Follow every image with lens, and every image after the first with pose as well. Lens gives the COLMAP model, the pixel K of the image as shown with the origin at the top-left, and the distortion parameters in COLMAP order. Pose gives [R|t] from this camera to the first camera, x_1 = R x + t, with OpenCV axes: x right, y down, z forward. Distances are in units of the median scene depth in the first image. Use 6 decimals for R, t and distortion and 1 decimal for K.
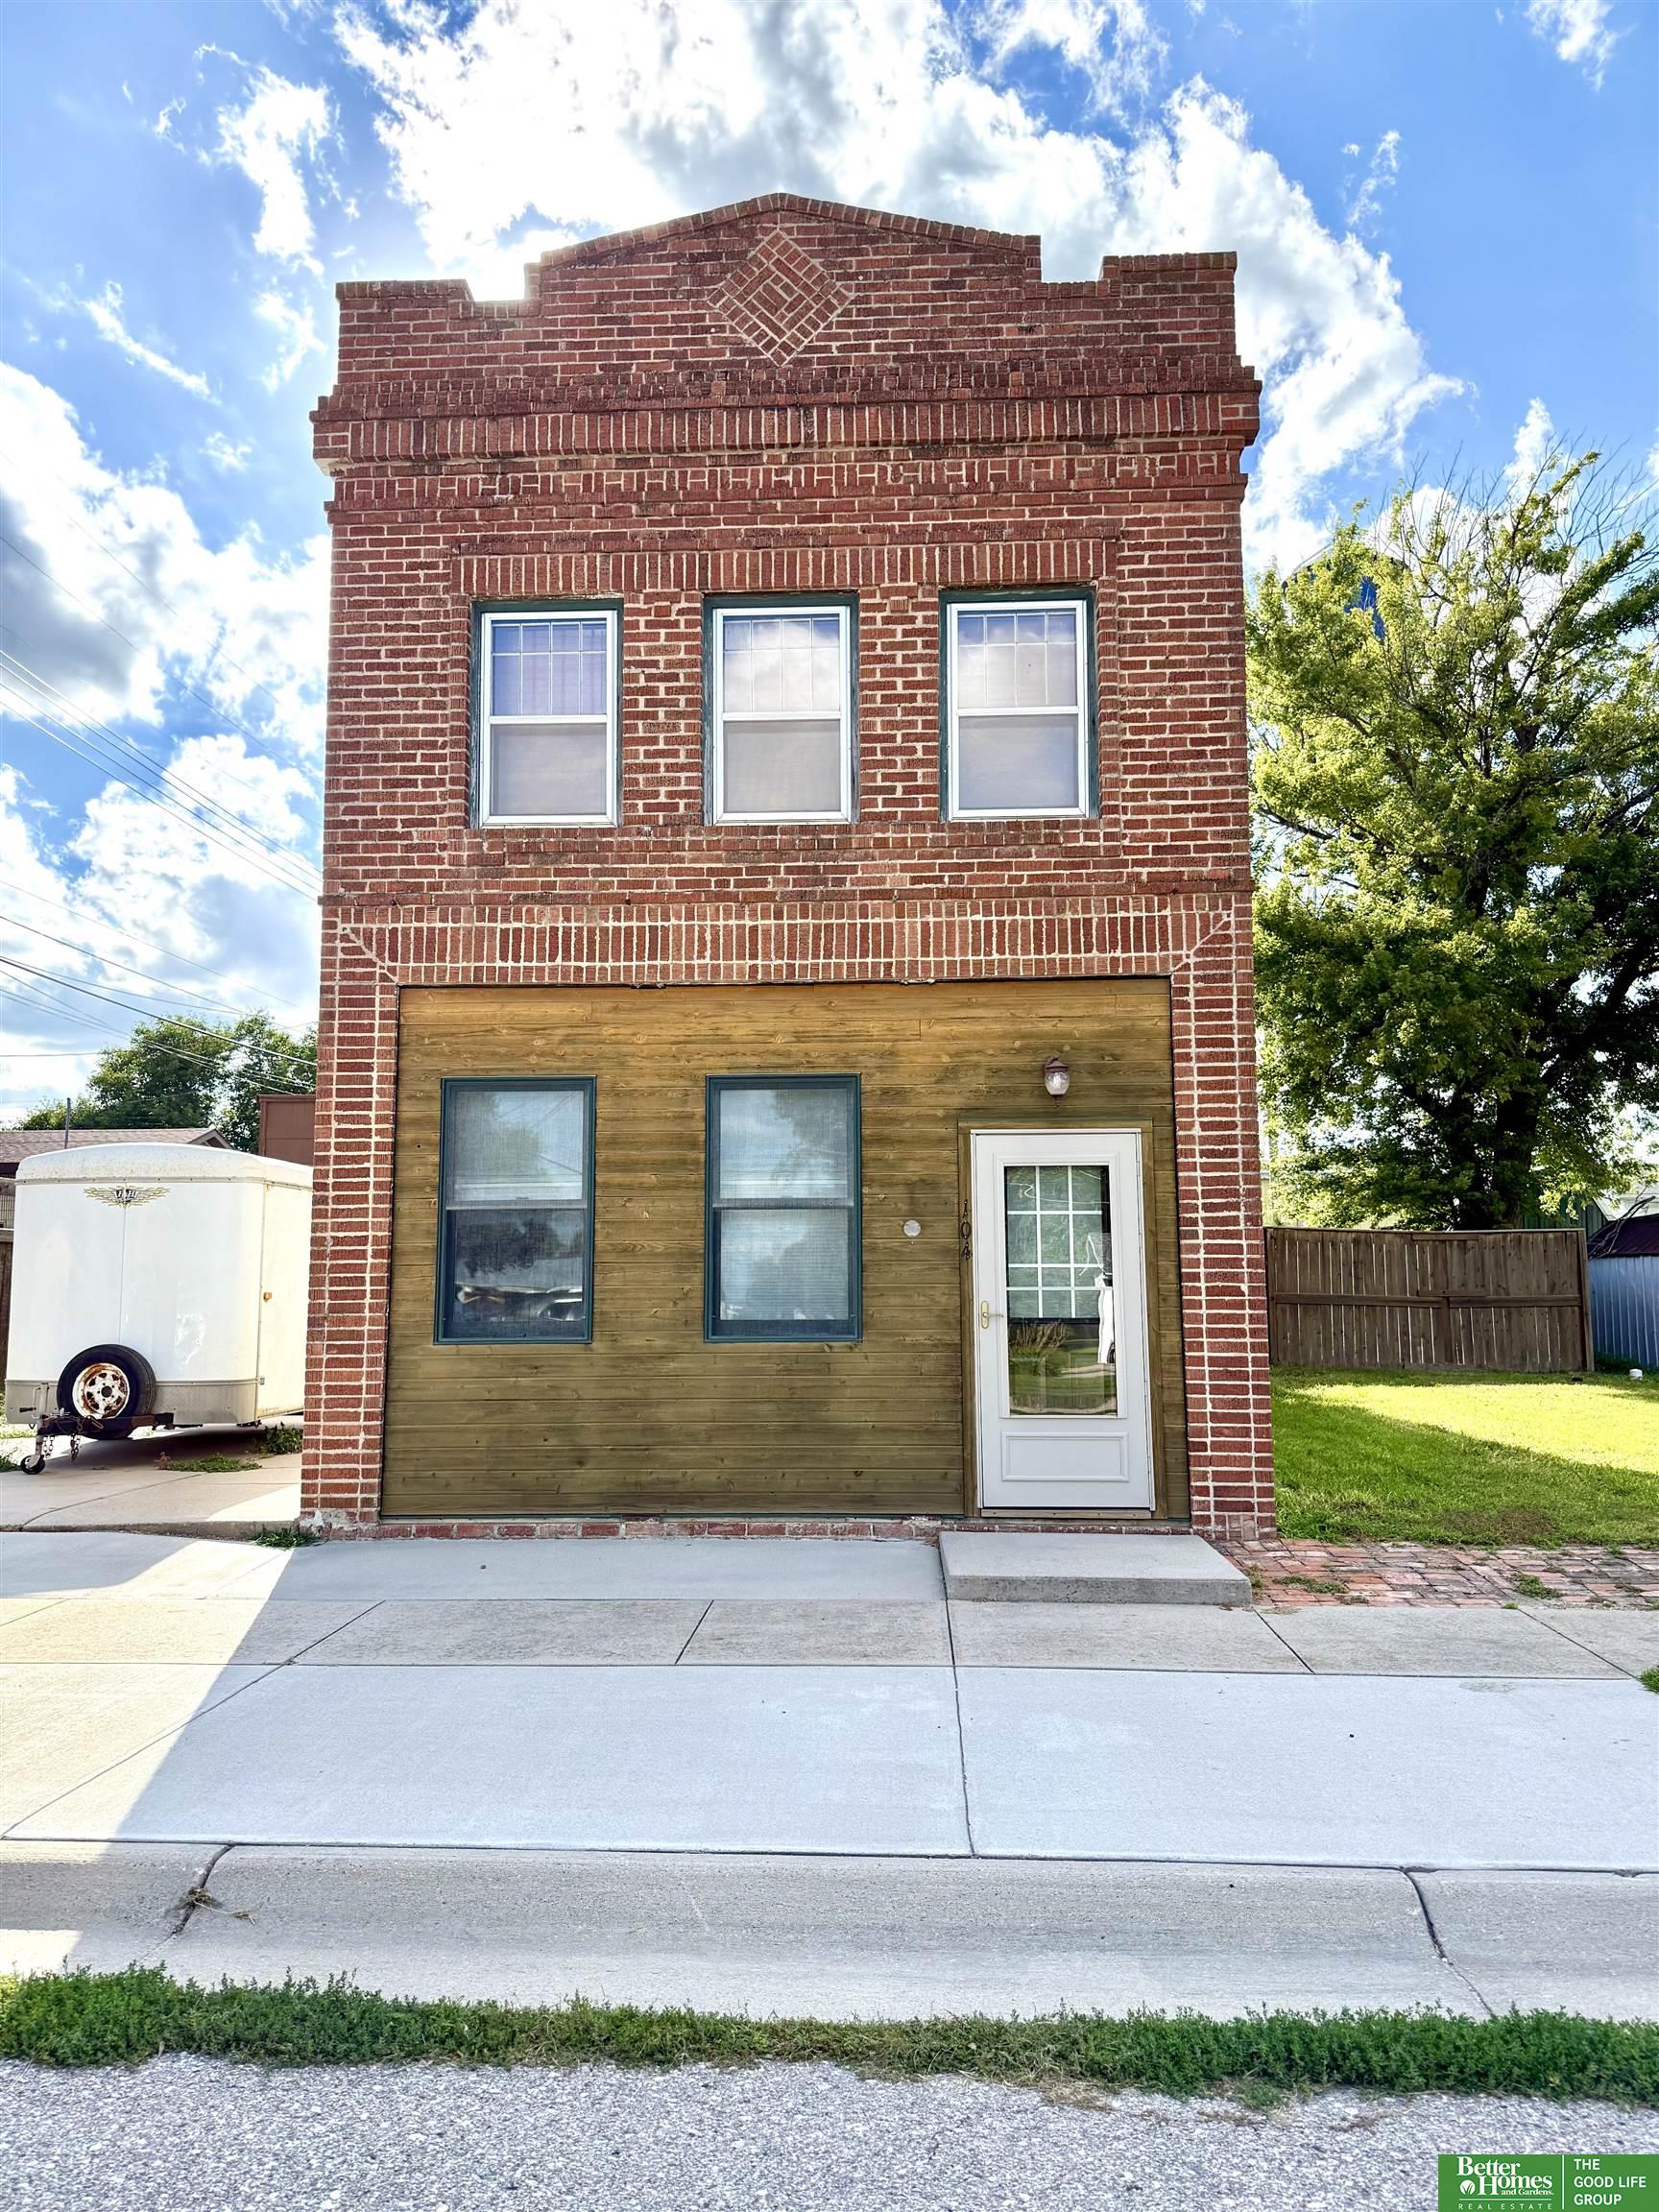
lens RADIAL K [[1569.6, 0, 829.4], [0, 1569.6, 1089.0], [0, 0, 1]] dist [0.080914, -0.002574]
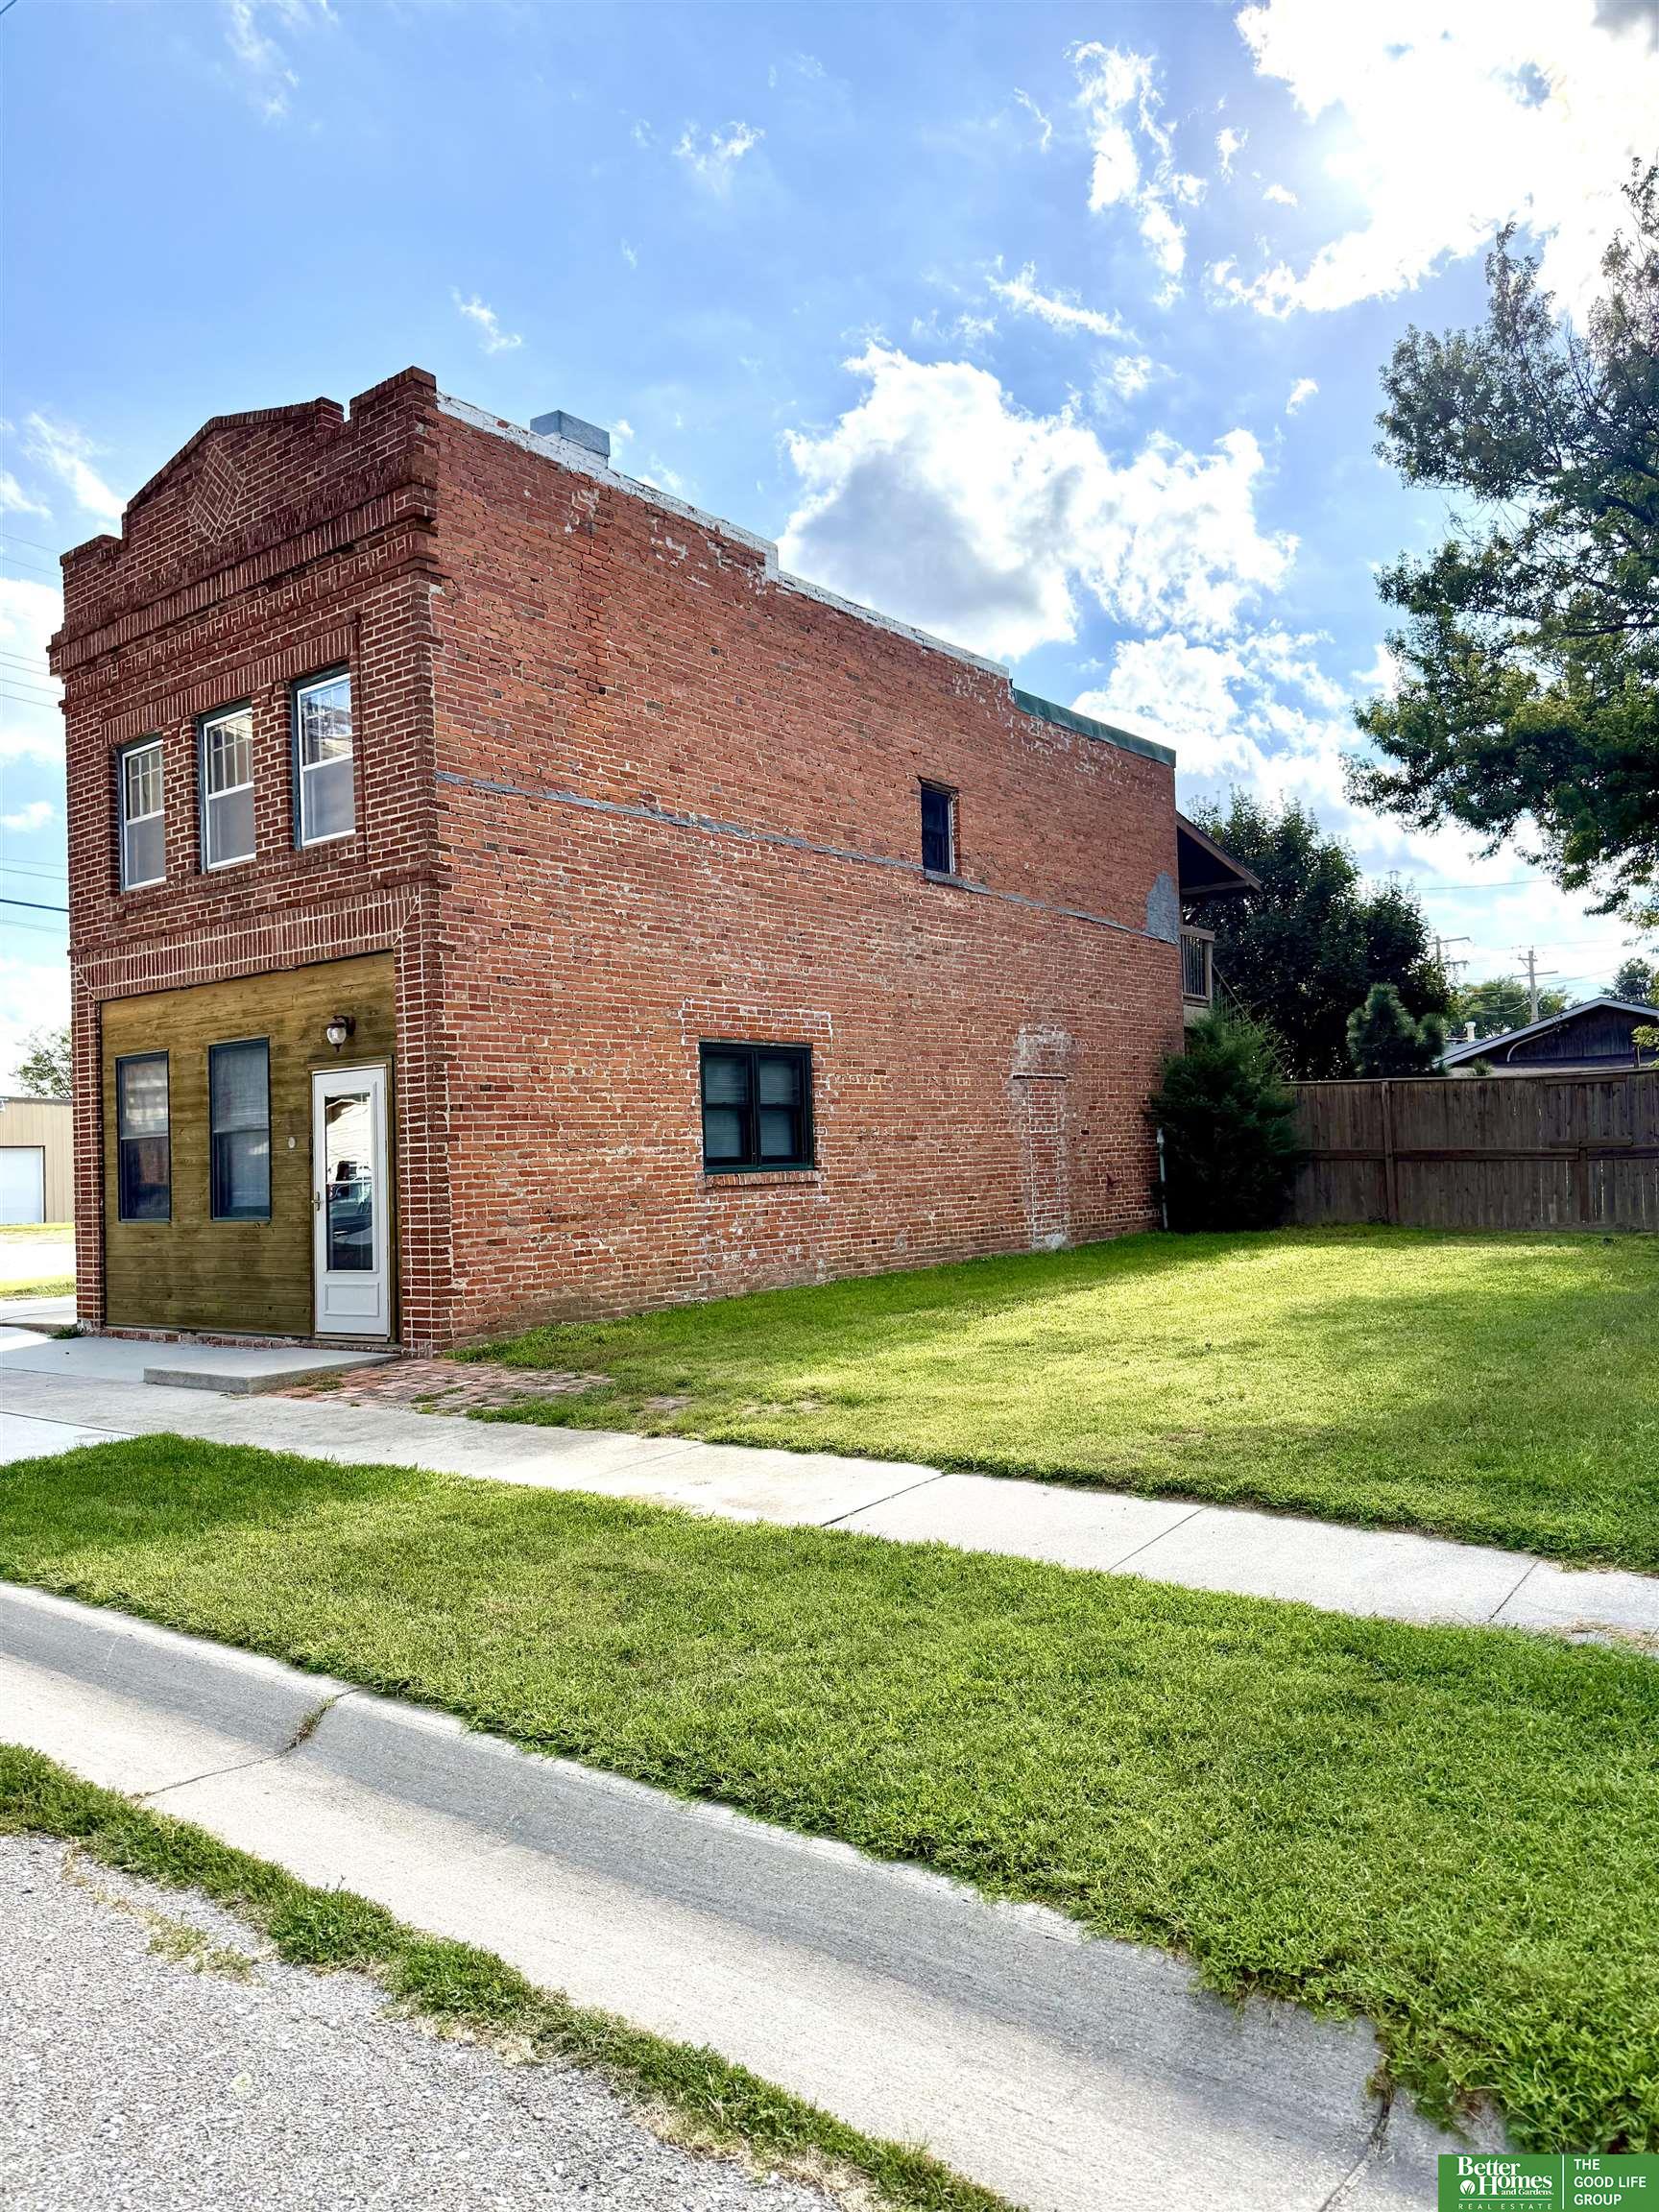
lens RADIAL K [[1517.2, 0, 831.8], [0, 1517.2, 1111.9], [0, 0, 1]] dist [0.003397, -0.021965]
pose [[0.837471, -0.045341, -0.544597, 1.214694], [0.099897, 0.992462, 0.070991, 0.011360], [0.537273, -0.113856, 0.835688, 0.107409]]
